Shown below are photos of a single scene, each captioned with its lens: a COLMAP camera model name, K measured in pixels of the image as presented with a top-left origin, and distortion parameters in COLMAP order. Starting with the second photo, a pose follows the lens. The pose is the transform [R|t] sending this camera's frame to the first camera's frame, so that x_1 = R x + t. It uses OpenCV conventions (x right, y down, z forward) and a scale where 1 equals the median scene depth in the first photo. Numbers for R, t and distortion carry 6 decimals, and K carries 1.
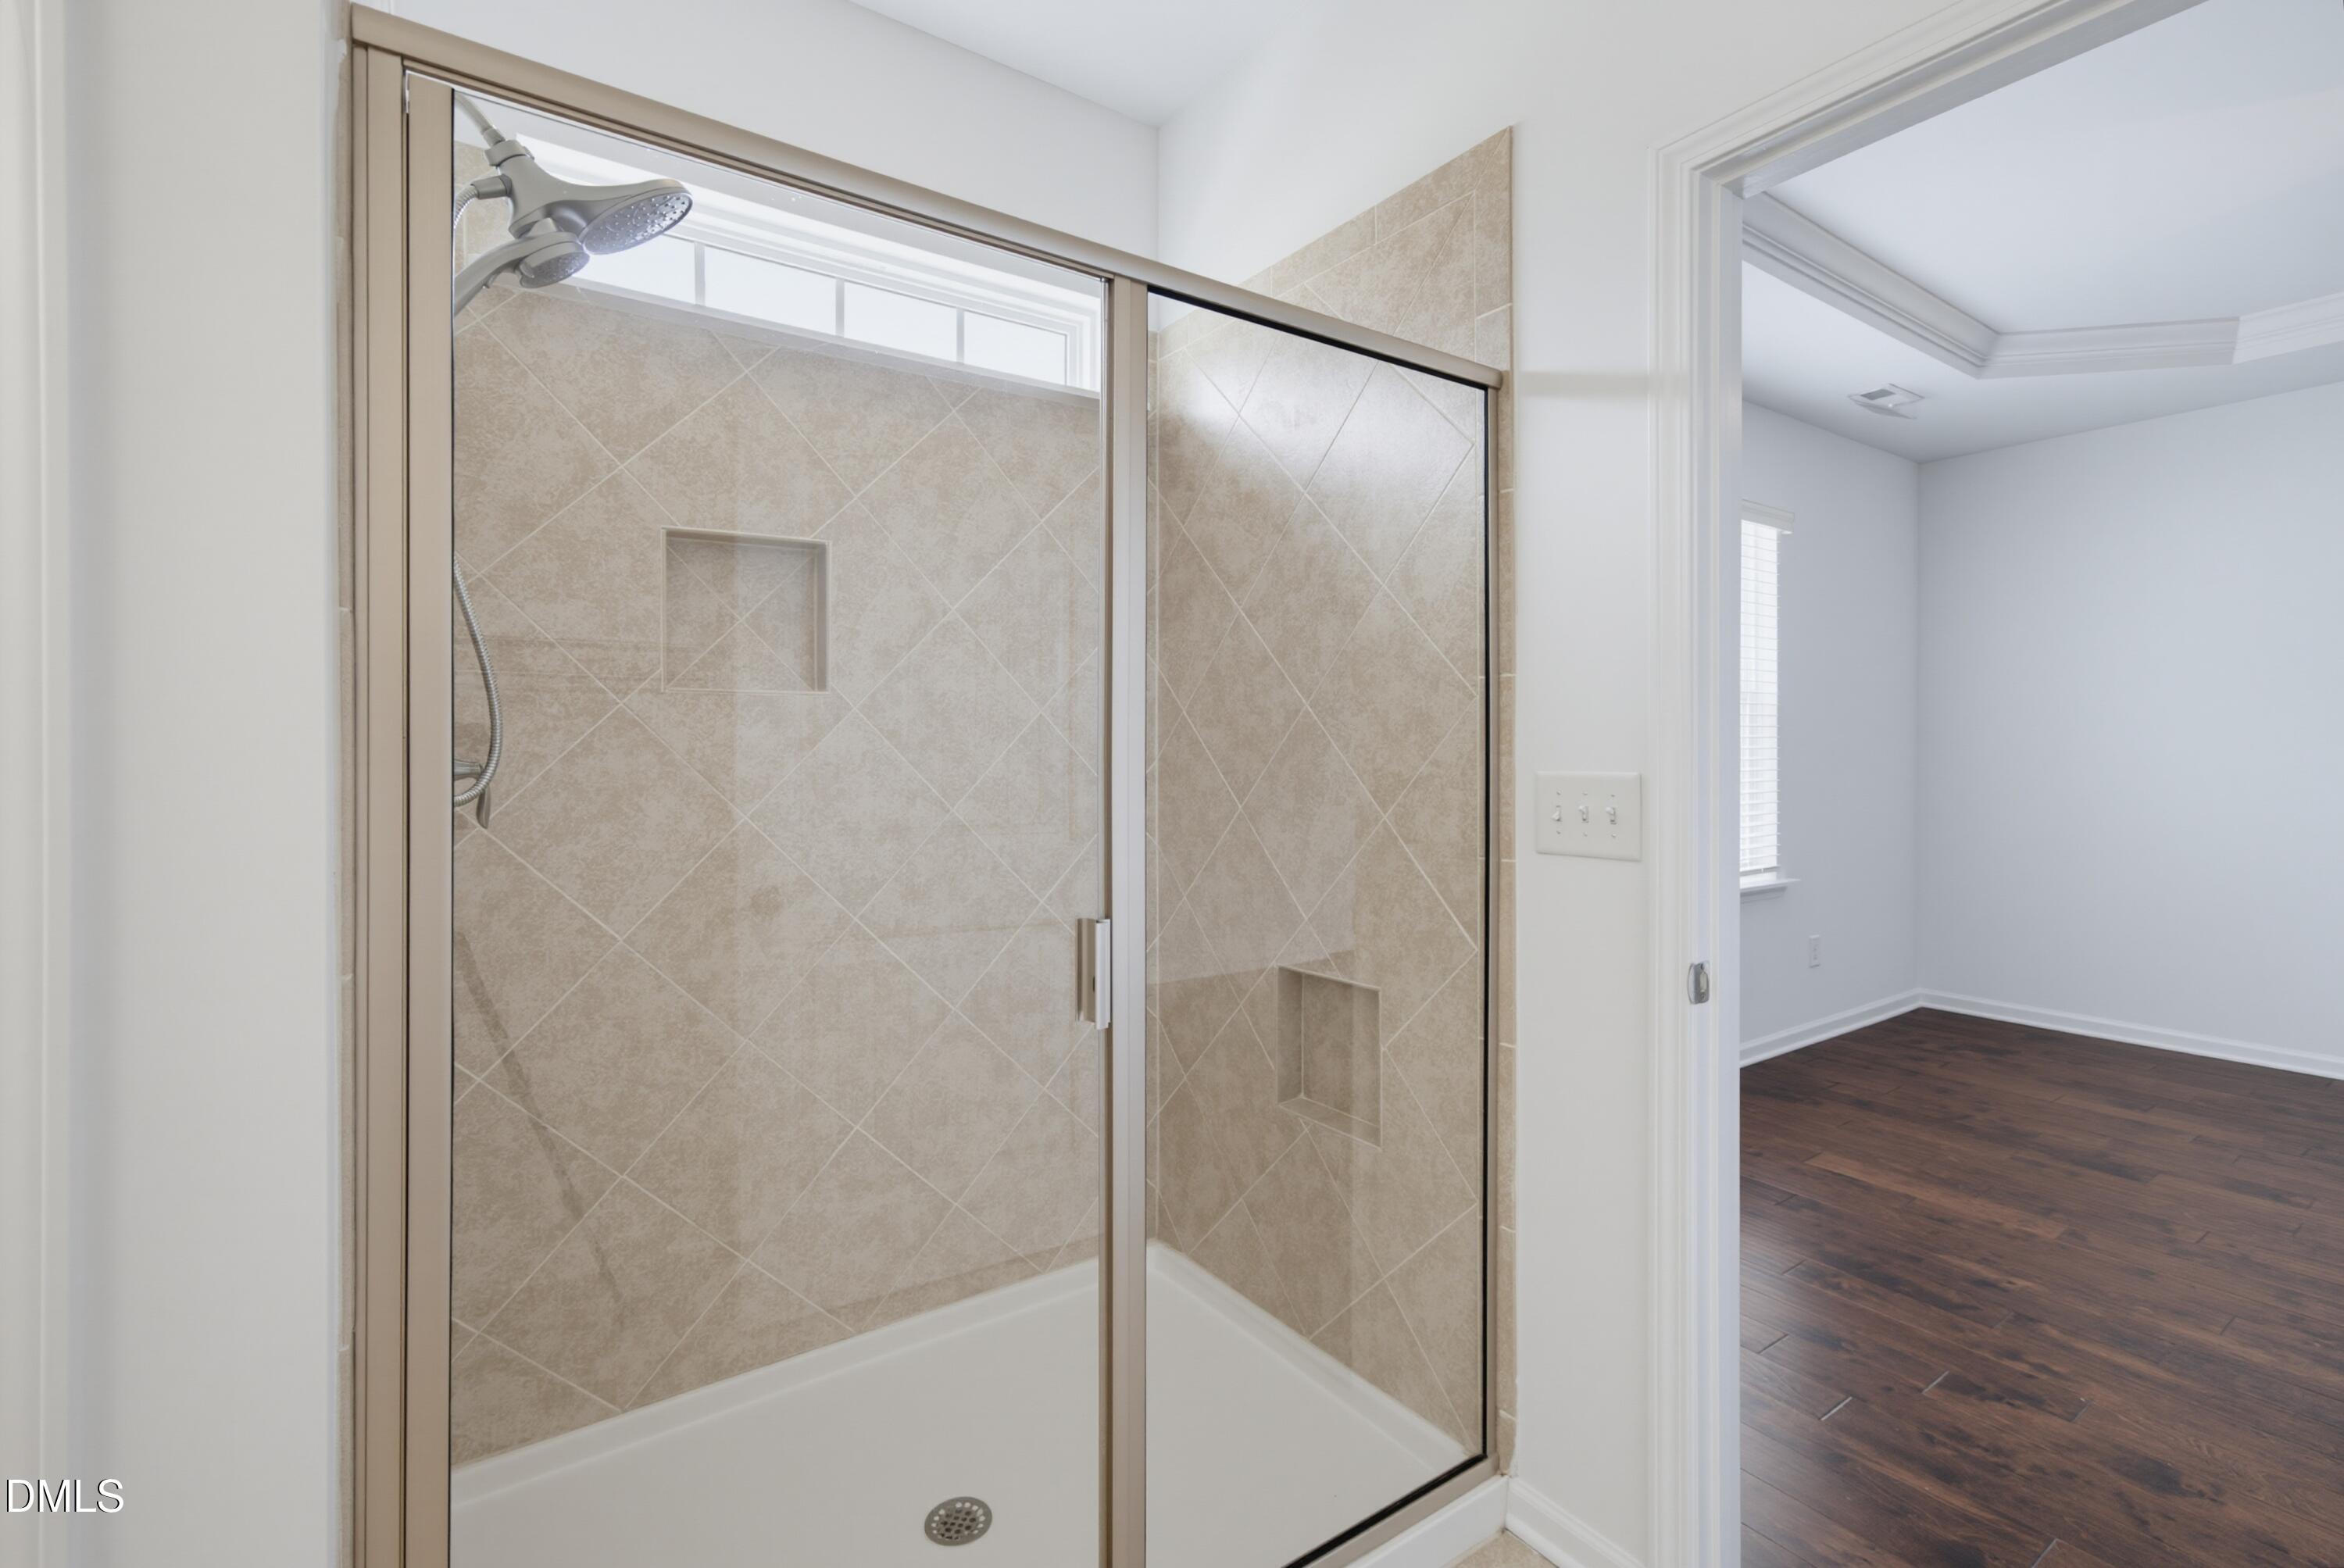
lens RADIAL K [[1036.9, 0, 1172.3], [0, 1036.9, 760.7], [0, 0, 1]] dist [-0.002237, -0.000345]
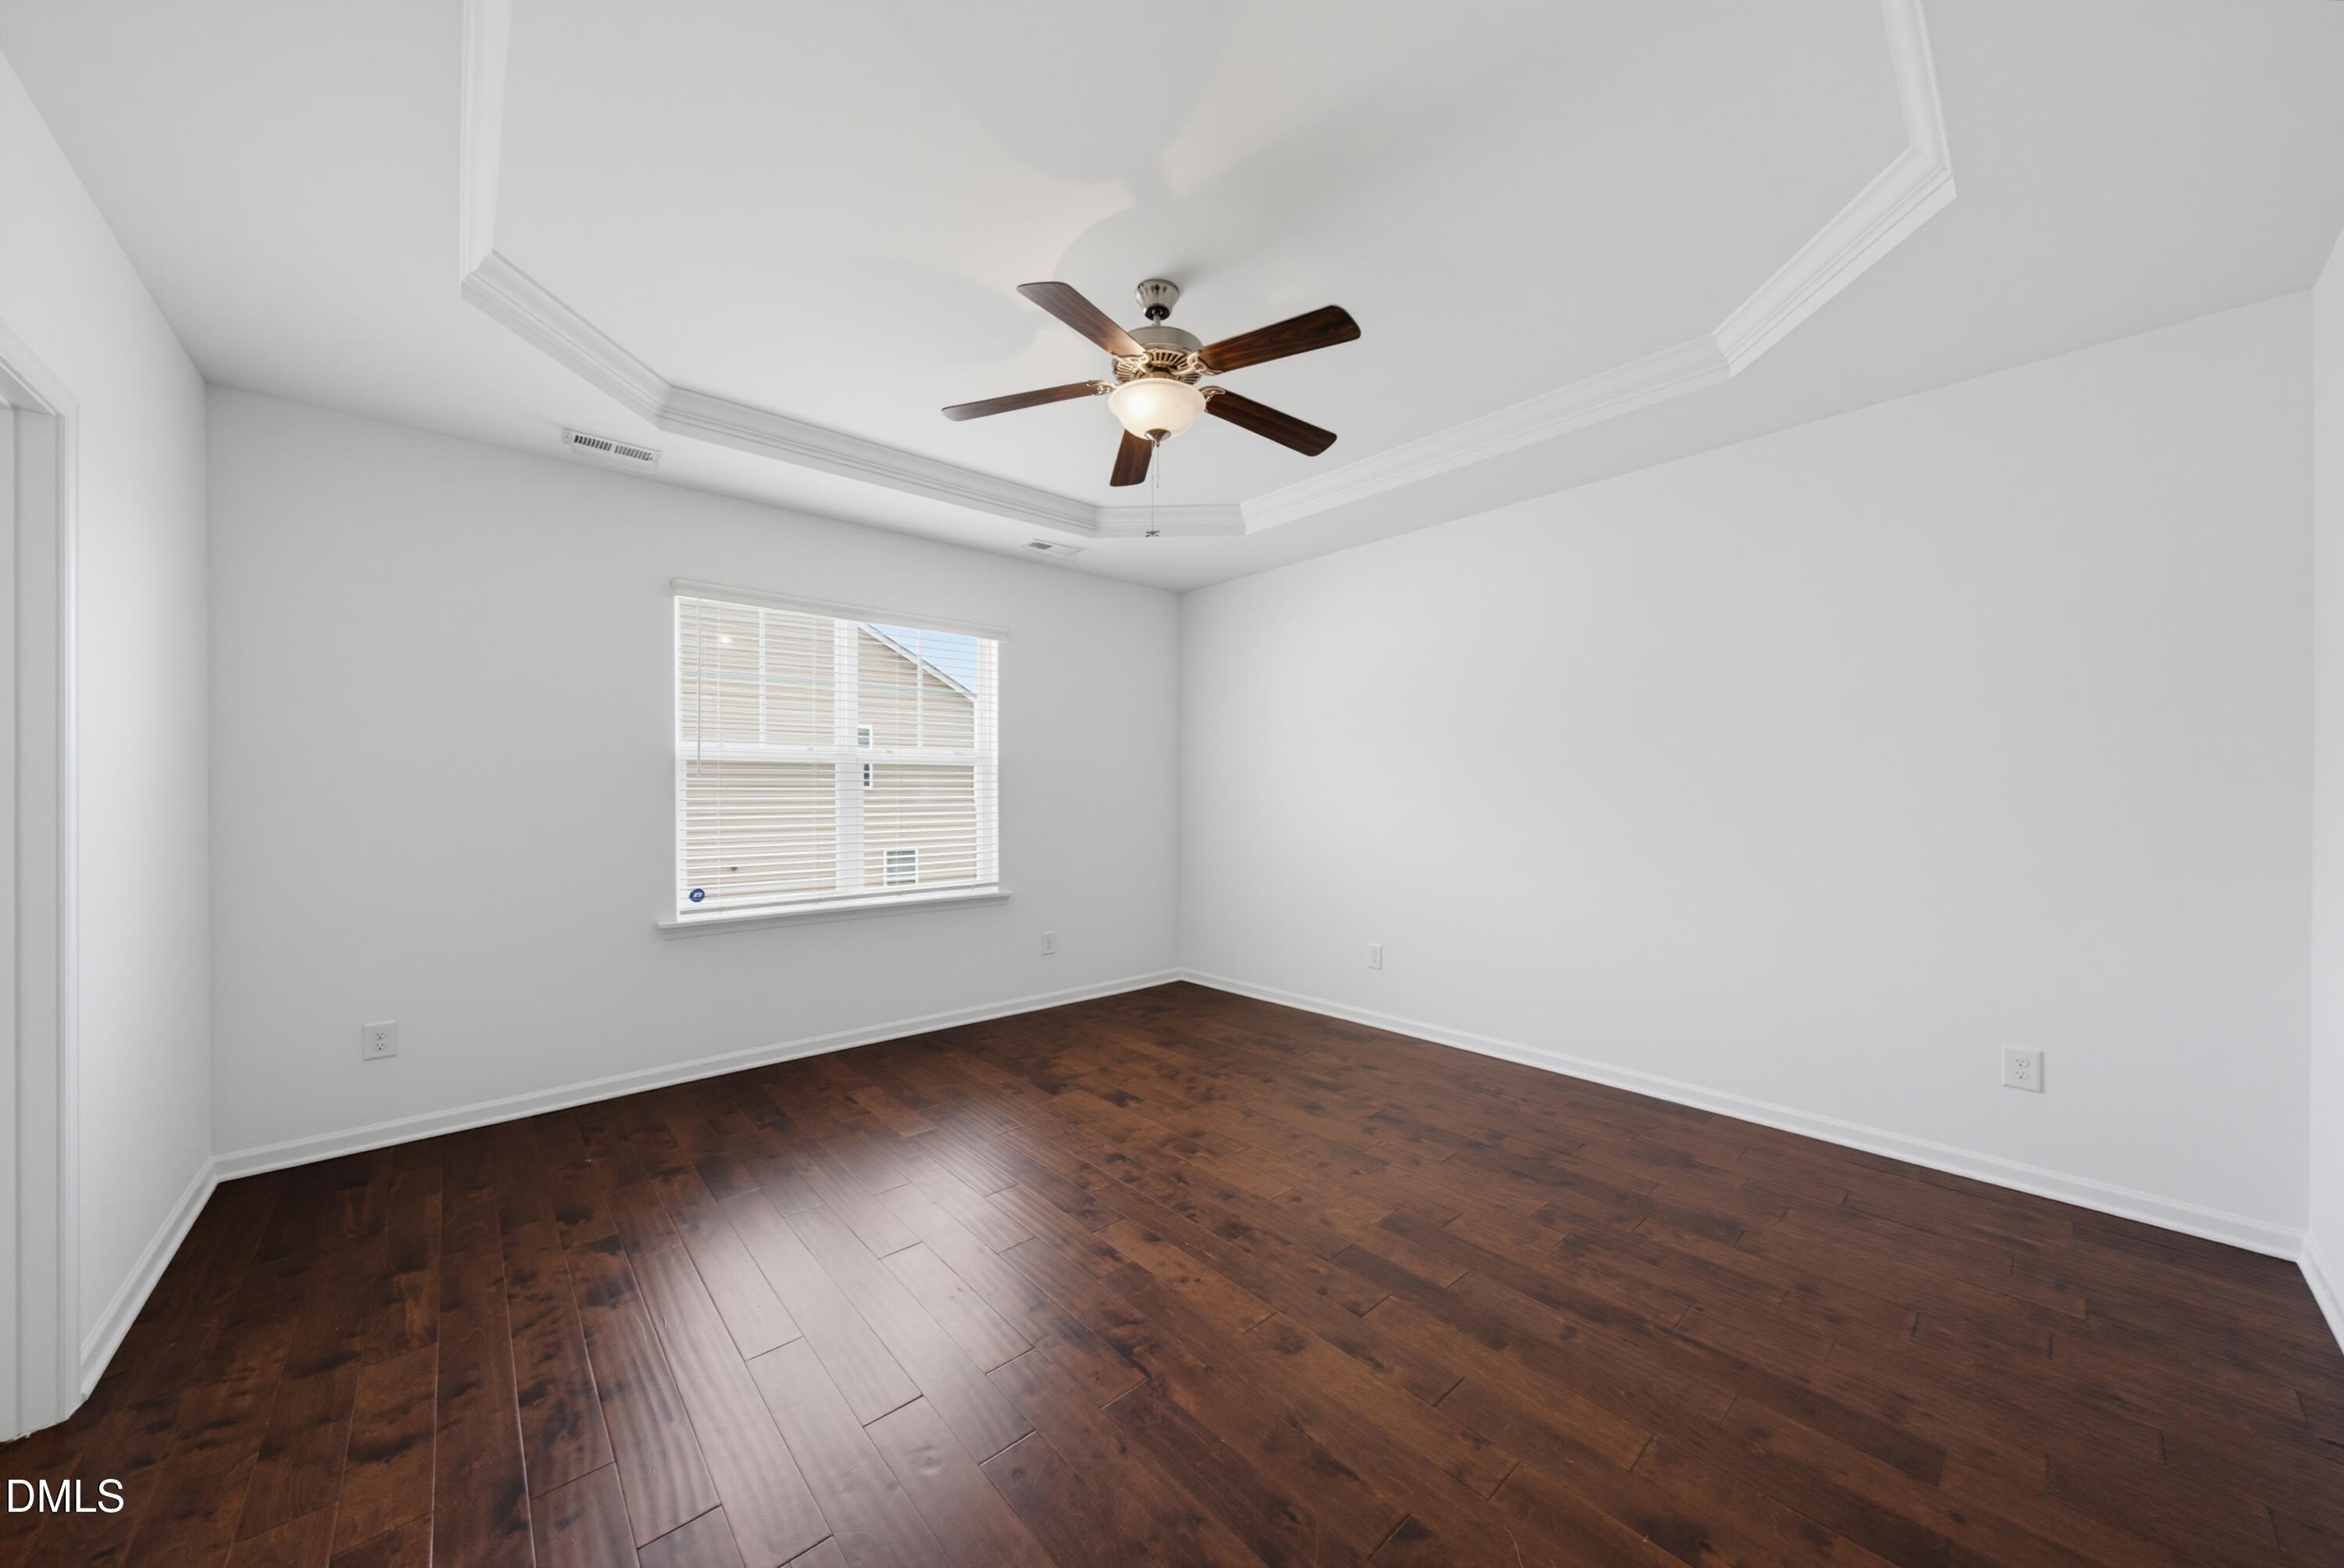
lens RADIAL K [[805.7, 0, 1170.1], [0, 805.7, 799.1], [0, 0, 1]] dist [0.000594, -0.000030]
pose [[0.992597, -0.001259, 0.121448, 0.769701], [0.002357, 0.999958, -0.008898, 0.001639], [-0.121432, 0.009119, 0.992558, -0.118238]]
